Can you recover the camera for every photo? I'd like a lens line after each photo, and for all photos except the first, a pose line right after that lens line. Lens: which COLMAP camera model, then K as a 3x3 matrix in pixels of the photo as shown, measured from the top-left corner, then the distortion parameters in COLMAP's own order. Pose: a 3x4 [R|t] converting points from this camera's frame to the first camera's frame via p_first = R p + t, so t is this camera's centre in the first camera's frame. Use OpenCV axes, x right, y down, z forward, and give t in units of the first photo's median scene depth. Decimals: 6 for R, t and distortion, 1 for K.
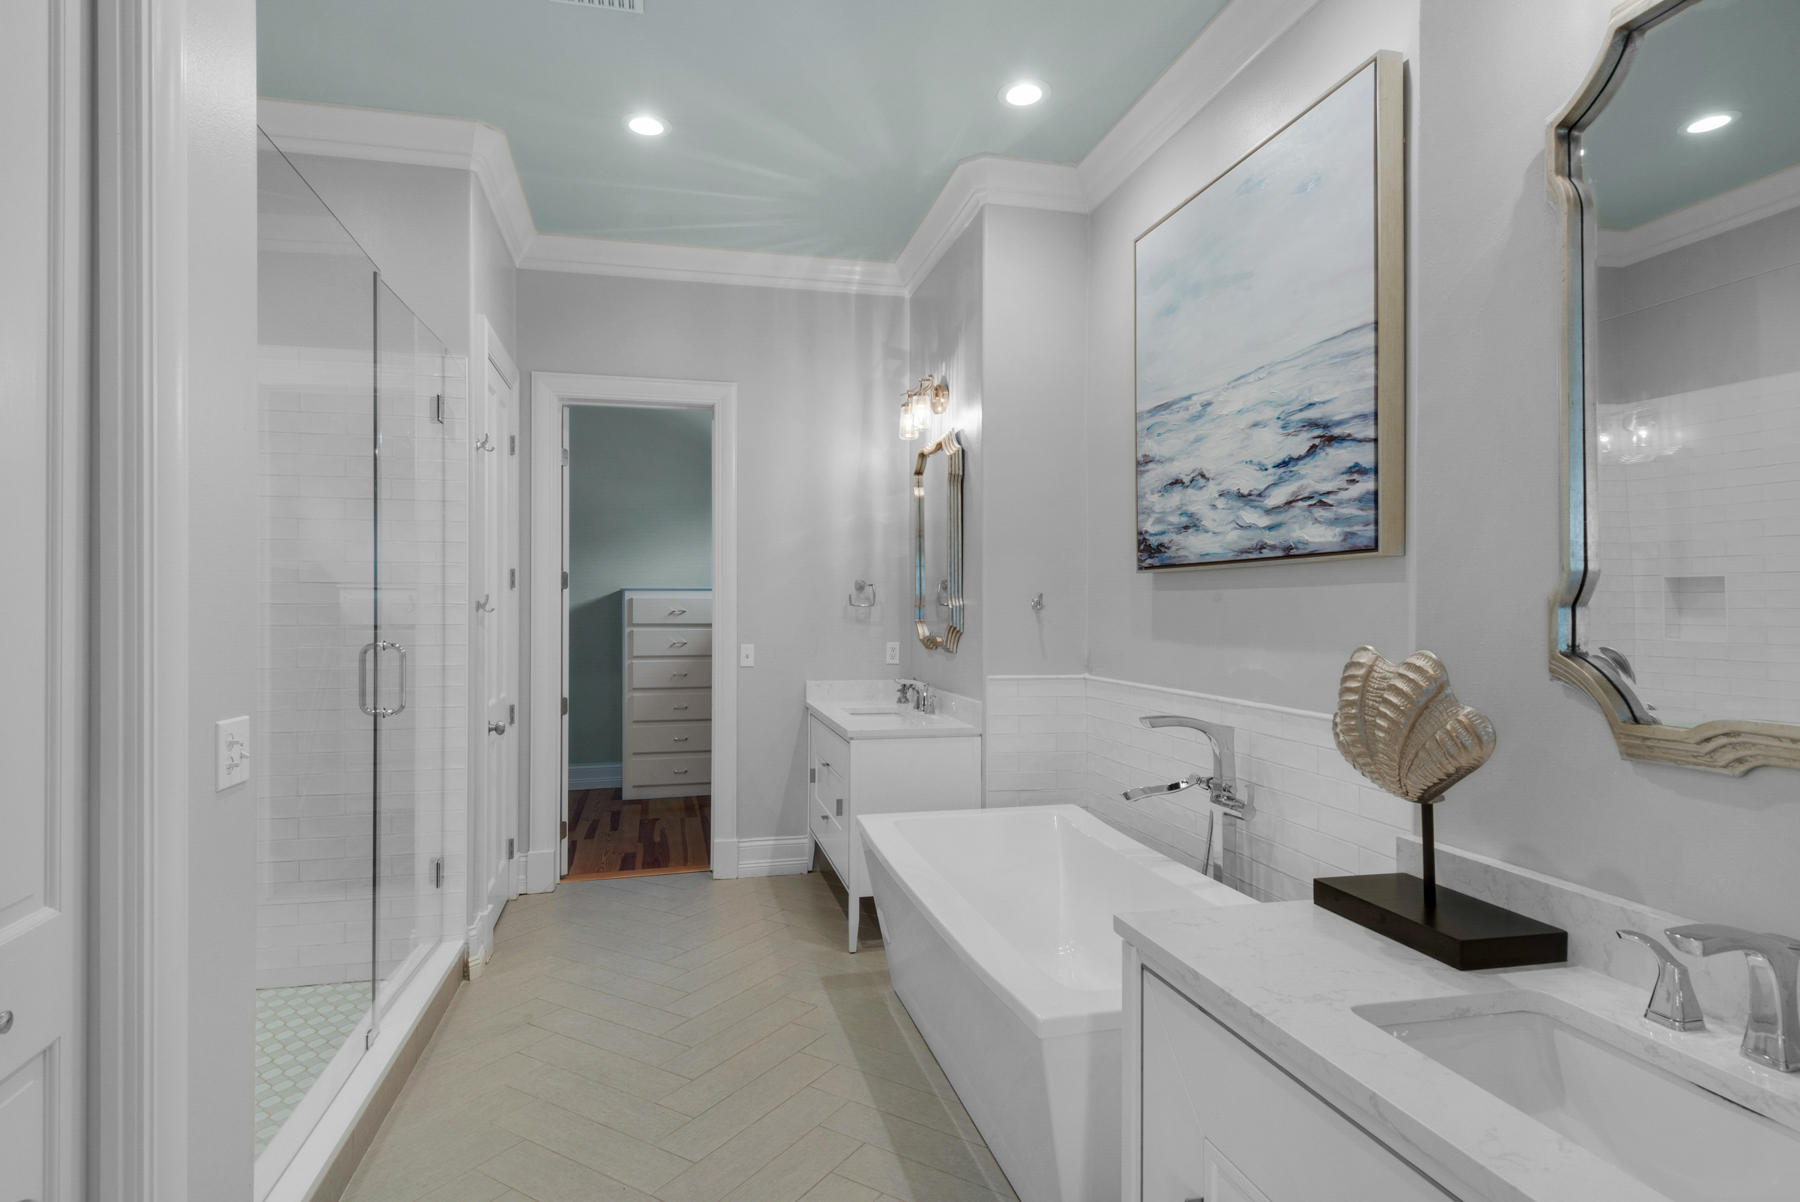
lens RADIAL K [[970.4, 0, 904.2], [0, 970.4, 604.4], [0, 0, 1]] dist [0.000698, 0.000249]
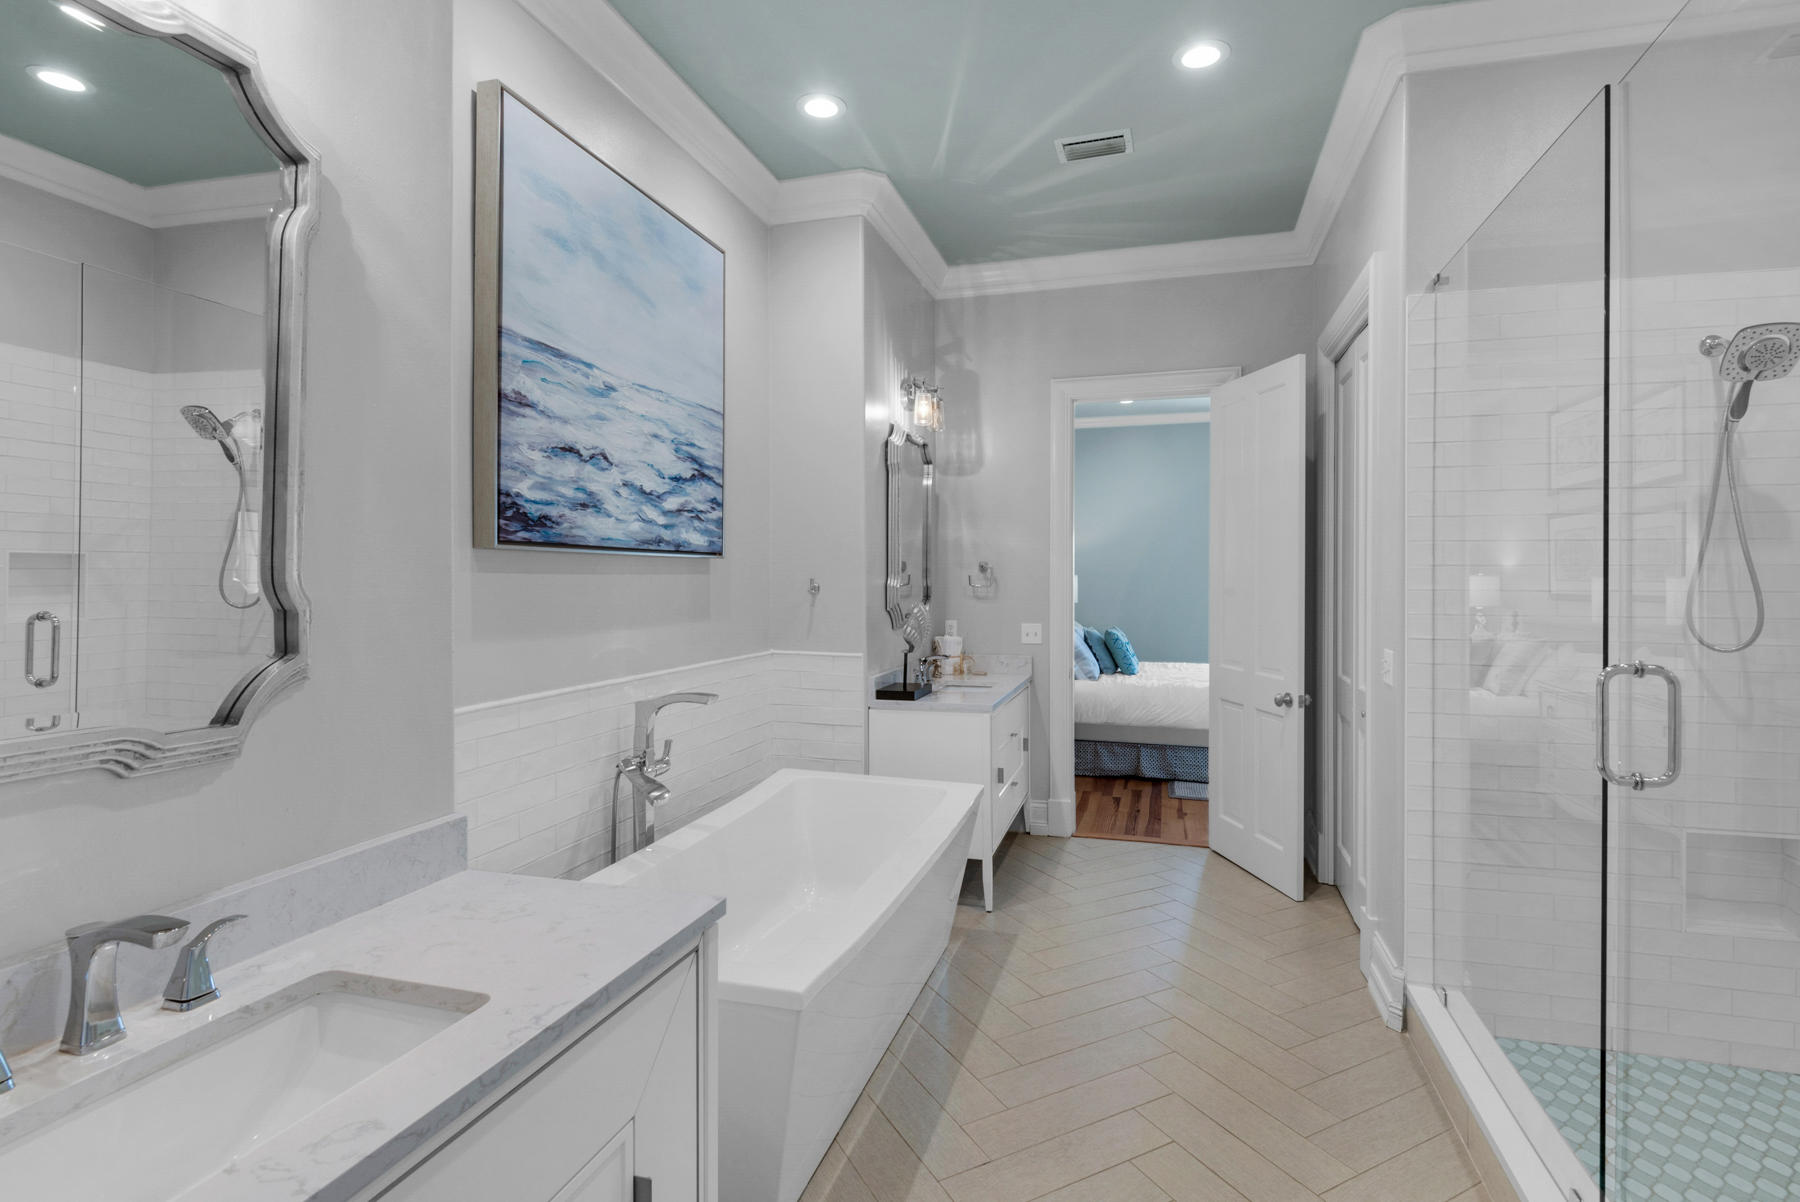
lens RADIAL K [[898.9, 0, 905.8], [0, 898.9, 581.3], [0, 0, 1]] dist [0.000021, -0.000230]
pose [[-0.870287, 0.000259, 0.492545, -0.419703], [0.000686, 1.000000, 0.000686, -0.009426], [-0.492545, 0.000935, -0.870286, 1.723029]]
